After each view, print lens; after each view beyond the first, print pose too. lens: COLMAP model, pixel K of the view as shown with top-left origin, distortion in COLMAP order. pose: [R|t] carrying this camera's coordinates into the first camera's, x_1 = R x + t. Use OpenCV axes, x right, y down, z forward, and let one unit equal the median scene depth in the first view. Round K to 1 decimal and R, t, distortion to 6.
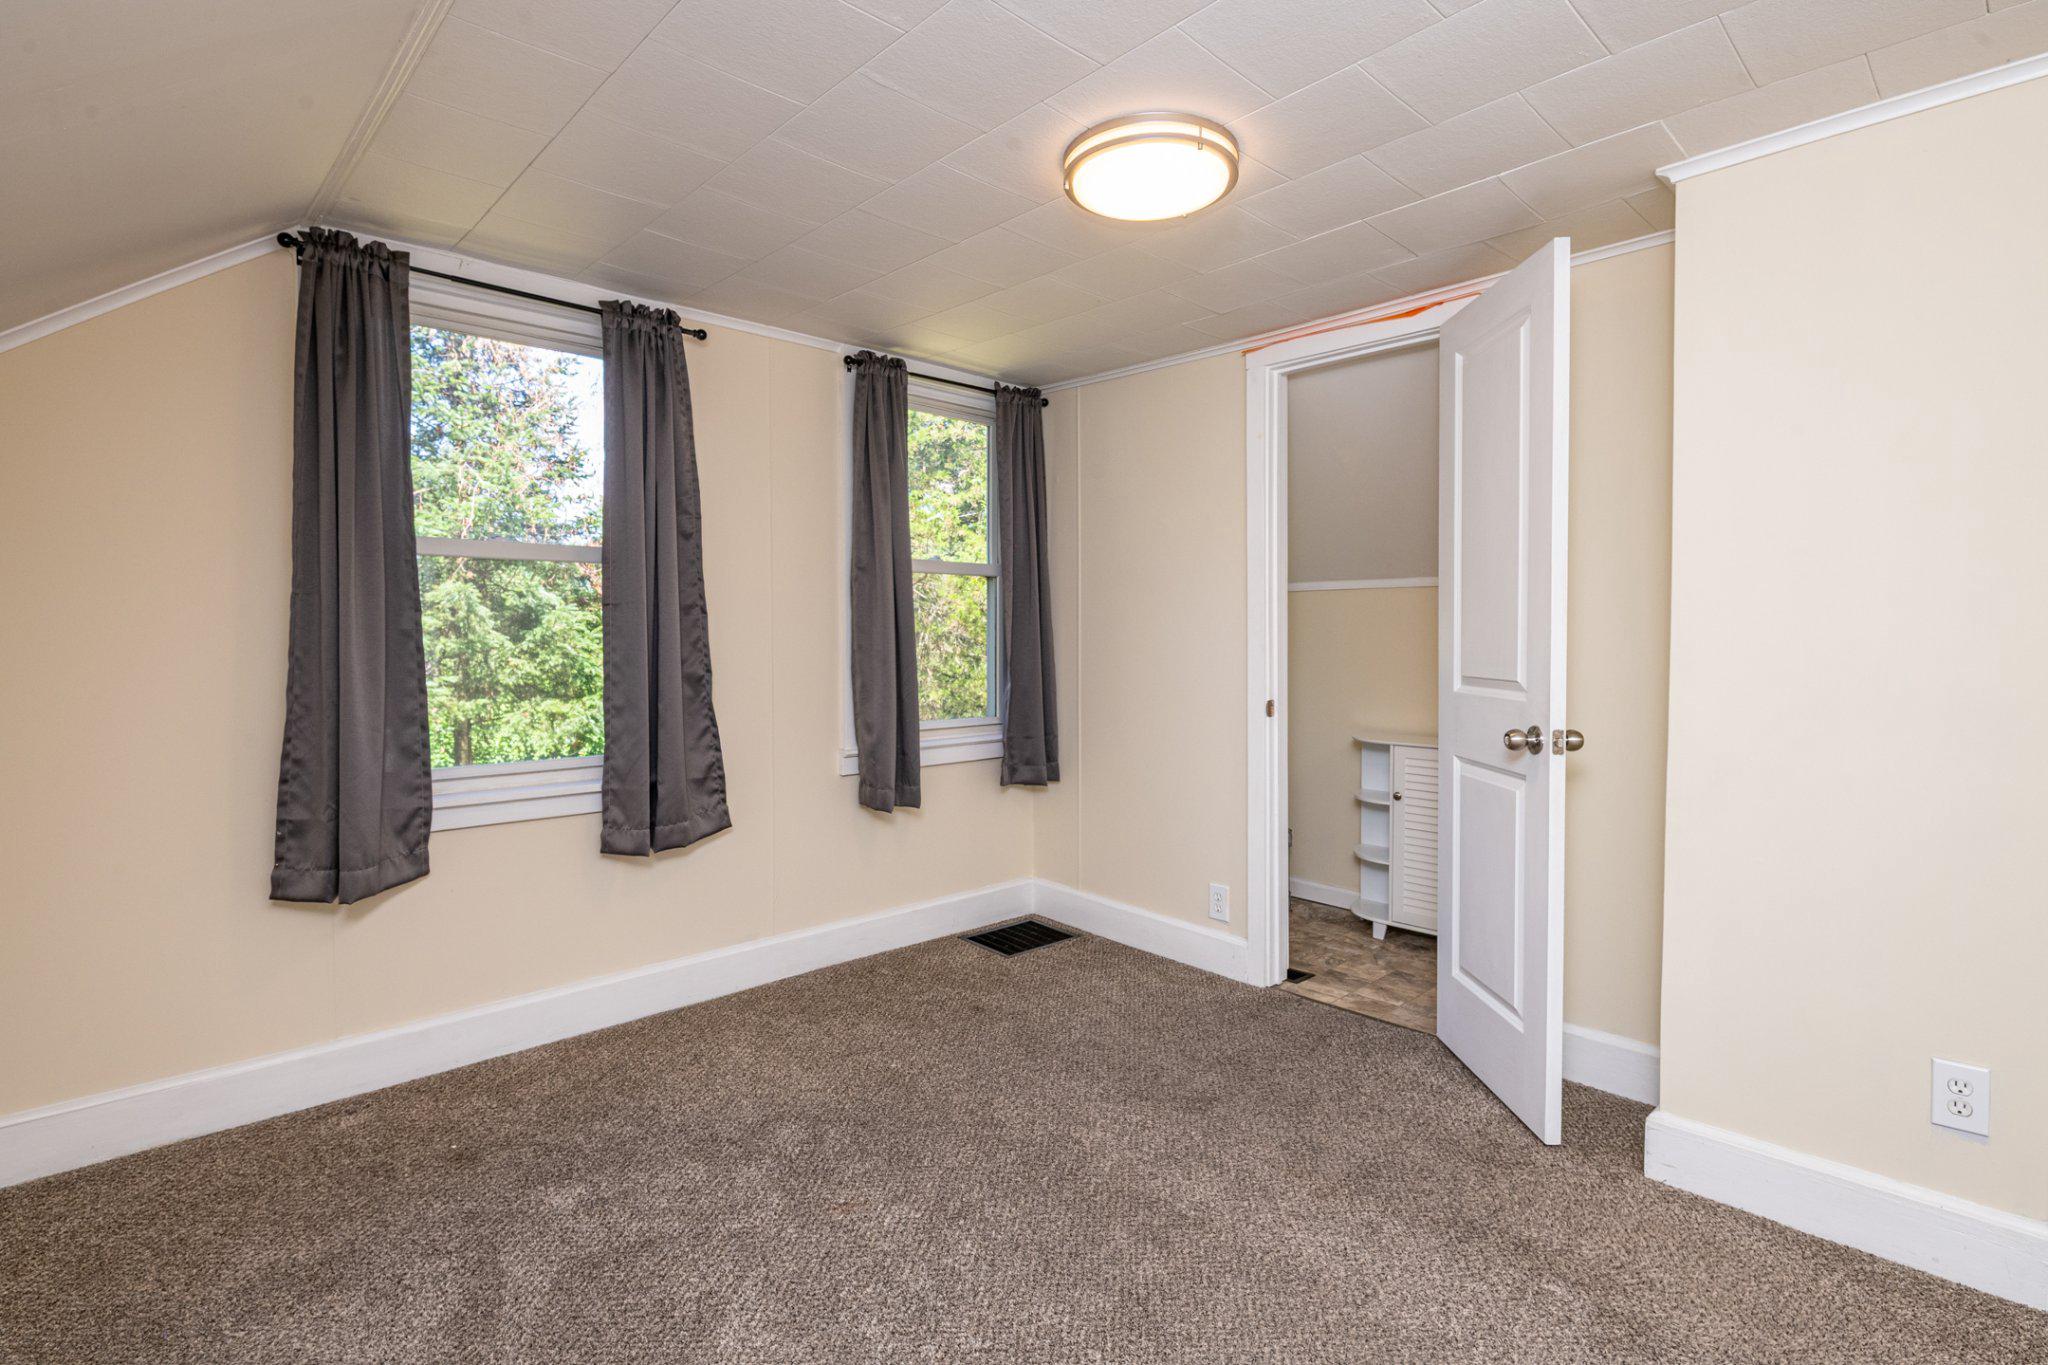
lens RADIAL K [[953.8, 0, 998.6], [0, 953.8, 671.0], [0, 0, 1]] dist [-0.003154, -0.000996]
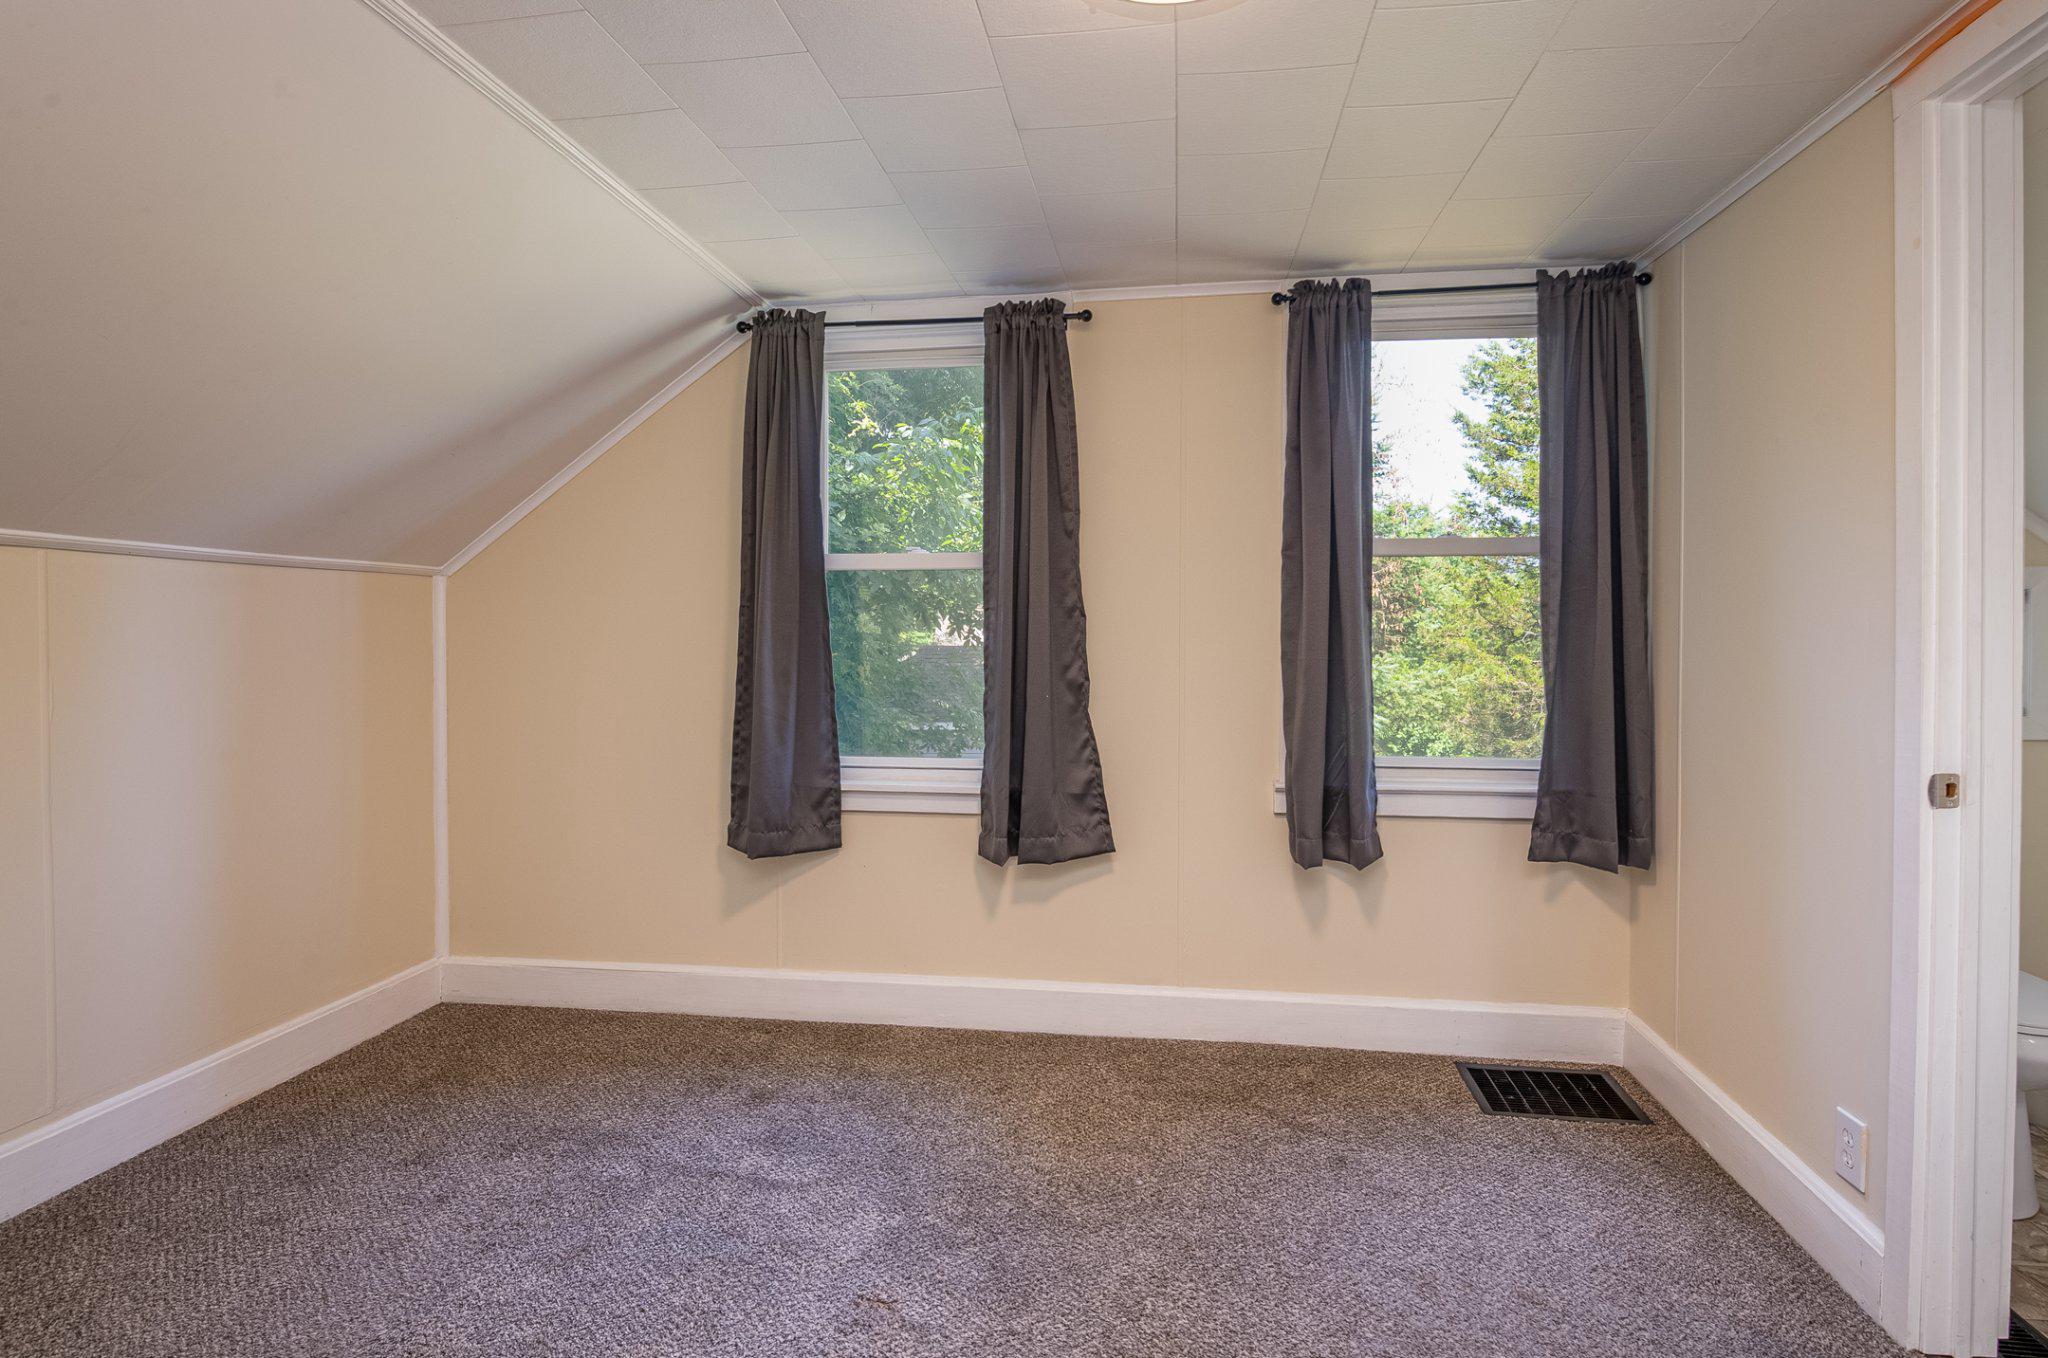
lens RADIAL K [[981.9, 0, 950.1], [0, 981.9, 665.3], [0, 0, 1]] dist [0.005903, -0.010323]
pose [[0.646763, 0.021480, -0.762389, 0.333413], [-0.029338, 0.999564, 0.003274, -0.012001], [0.762127, 0.020250, 0.647111, 0.283118]]
